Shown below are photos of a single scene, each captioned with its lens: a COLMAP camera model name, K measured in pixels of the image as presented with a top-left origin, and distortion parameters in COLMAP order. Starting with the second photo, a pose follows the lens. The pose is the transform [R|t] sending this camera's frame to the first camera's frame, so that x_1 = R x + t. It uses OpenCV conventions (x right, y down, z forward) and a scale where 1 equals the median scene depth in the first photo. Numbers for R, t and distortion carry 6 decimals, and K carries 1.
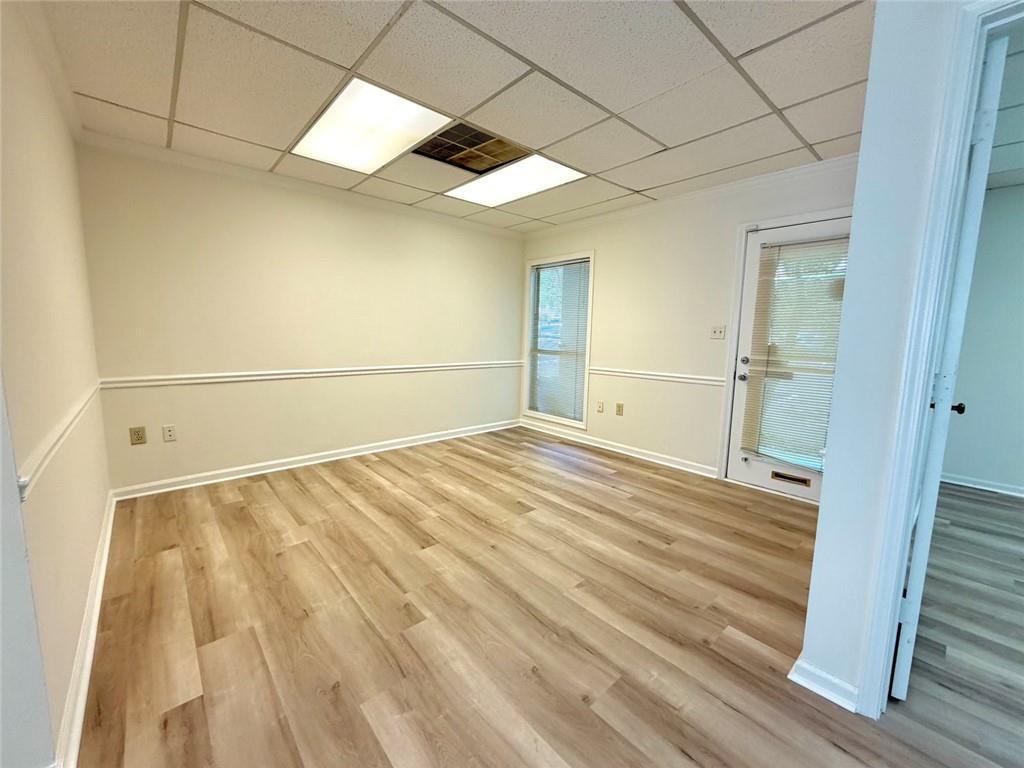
lens RADIAL K [[408.1, 0, 509.6], [0, 408.1, 383.8], [0, 0, 1]] dist [-0.001314, 0.000248]
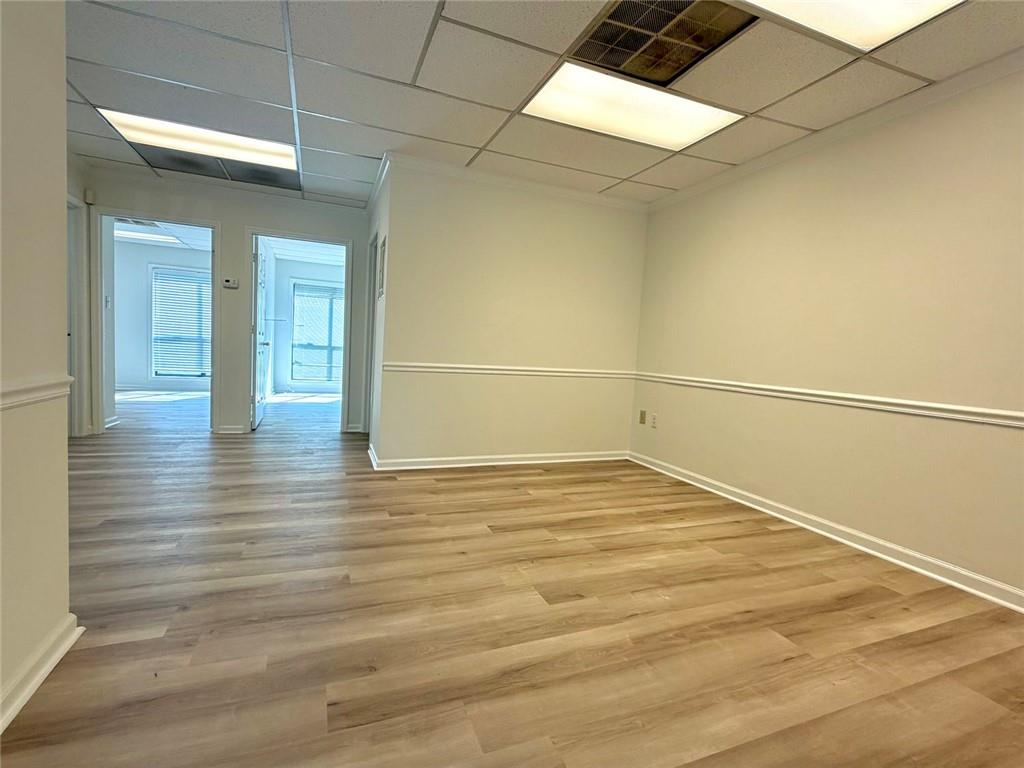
lens RADIAL K [[477.3, 0, 510.4], [0, 477.3, 383.5], [0, 0, 1]] dist [0.001183, 0.000273]
pose [[-0.333121, 0.031010, -0.942374, 0.750581], [-0.179427, 0.979111, 0.095644, -0.054714], [0.925655, 0.200948, -0.320598, 1.170116]]
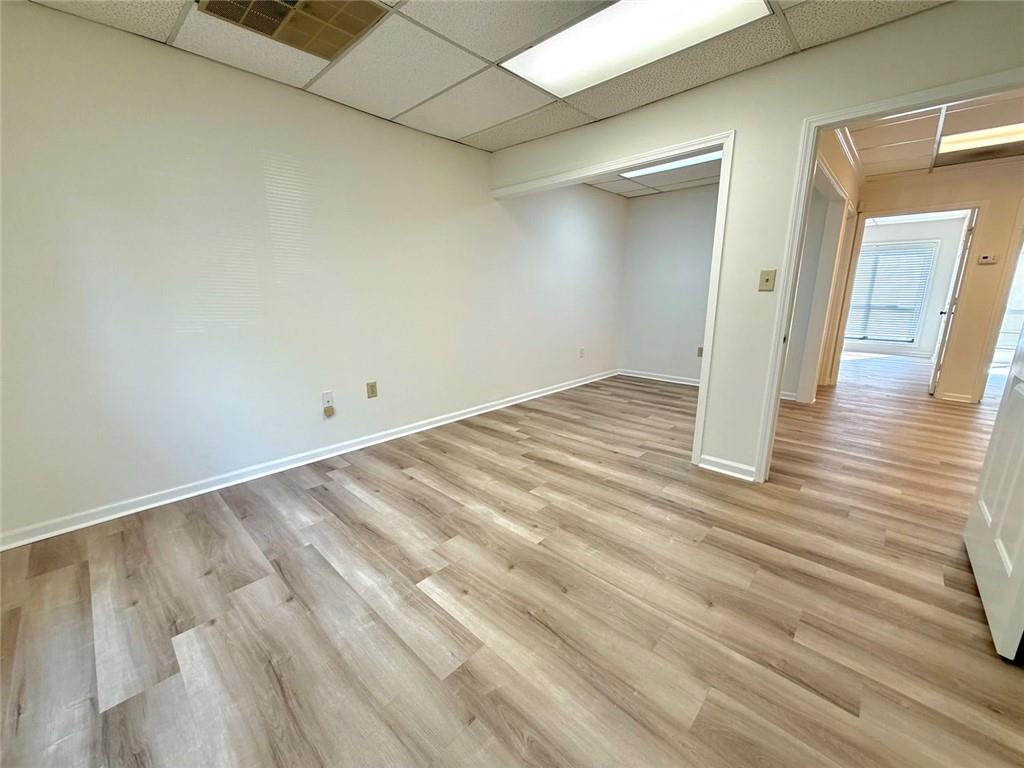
lens RADIAL K [[408.1, 0, 509.6], [0, 408.1, 383.8], [0, 0, 1]] dist [-0.001314, 0.000248]
pose [[-0.996397, 0.001793, -0.084789, 1.395597], [-0.027550, 0.938711, 0.343602, -0.103027], [0.080209, 0.344700, -0.935280, 1.051986]]
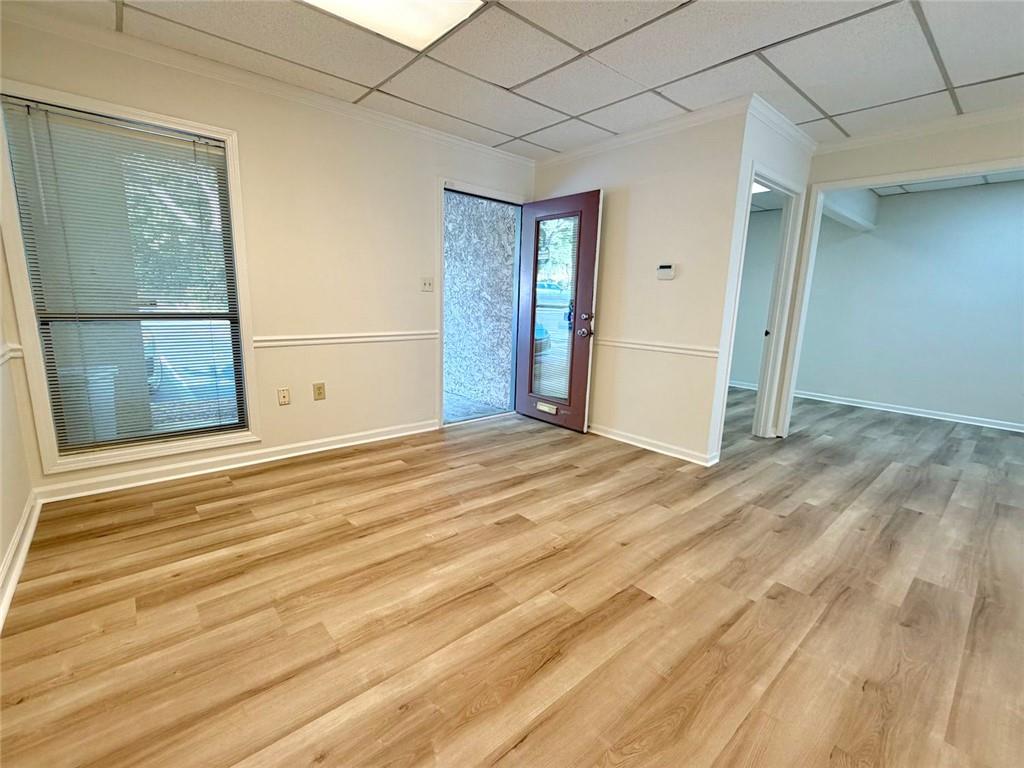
lens RADIAL K [[452.2, 0, 512.0], [0, 452.2, 384.0], [0, 0, 1]] dist [0.000473, -0.000783]
pose [[0.008604, -0.202193, 0.979308, -0.778888], [0.097710, 0.974828, 0.200409, -0.117740], [-0.995178, 0.093964, 0.028143, 1.023336]]
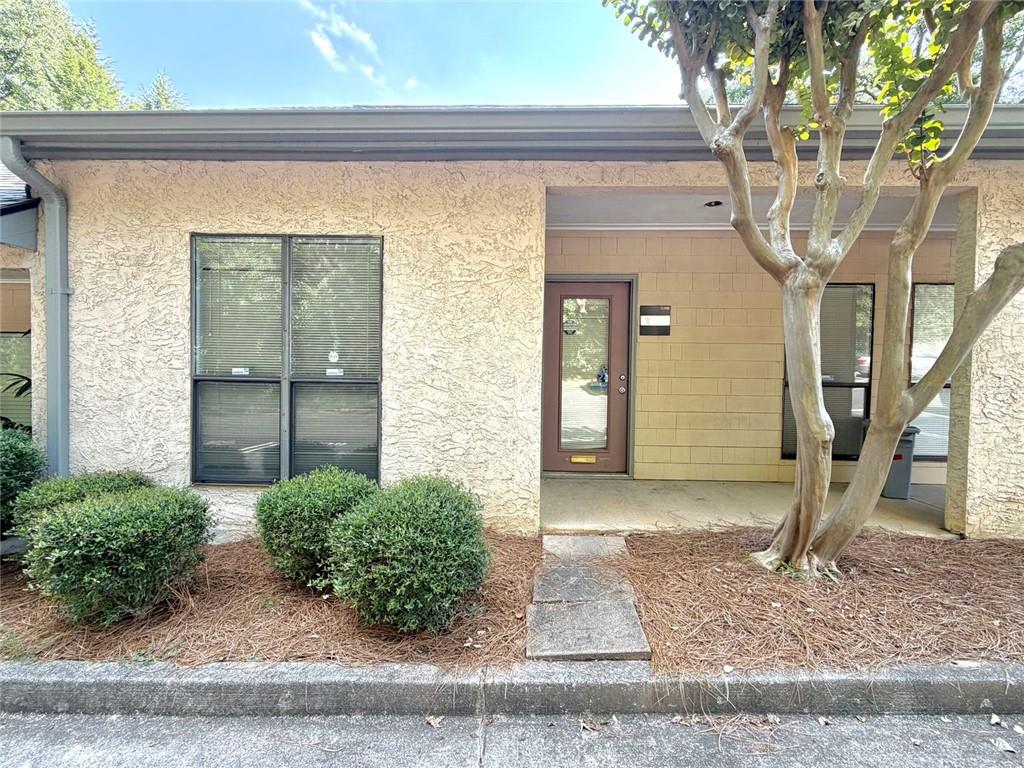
lens RADIAL K [[453.8, 0, 512.0], [0, 453.8, 384.0], [0, 0, 1]] dist [-0.000961, -0.000113]
pose [[-0.723535, -0.047696, 0.688638, -0.254432], [0.059699, 0.989549, 0.131262, -0.253966], [-0.687701, 0.136084, -0.713125, 2.400563]]
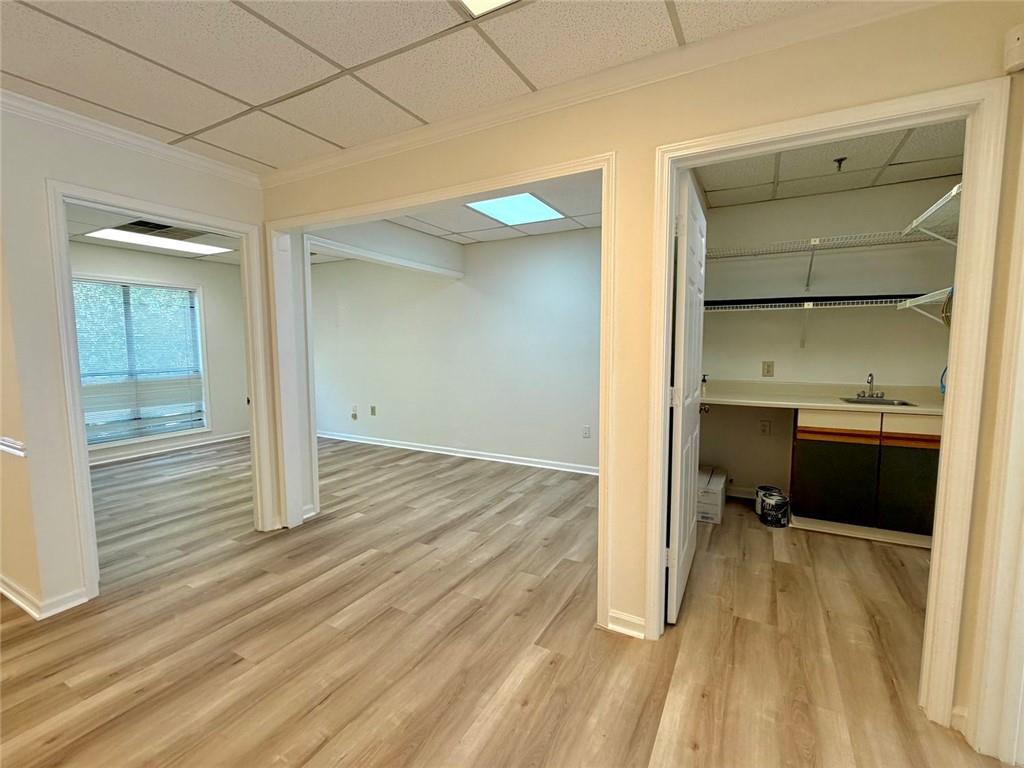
lens RADIAL K [[453.8, 0, 512.0], [0, 453.8, 384.0], [0, 0, 1]] dist [-0.000961, -0.000113]
pose [[-0.338826, -0.100442, 0.935472, -0.629992], [0.117770, 0.981937, 0.148087, -0.040288], [-0.933449, 0.160346, -0.320877, -0.049766]]
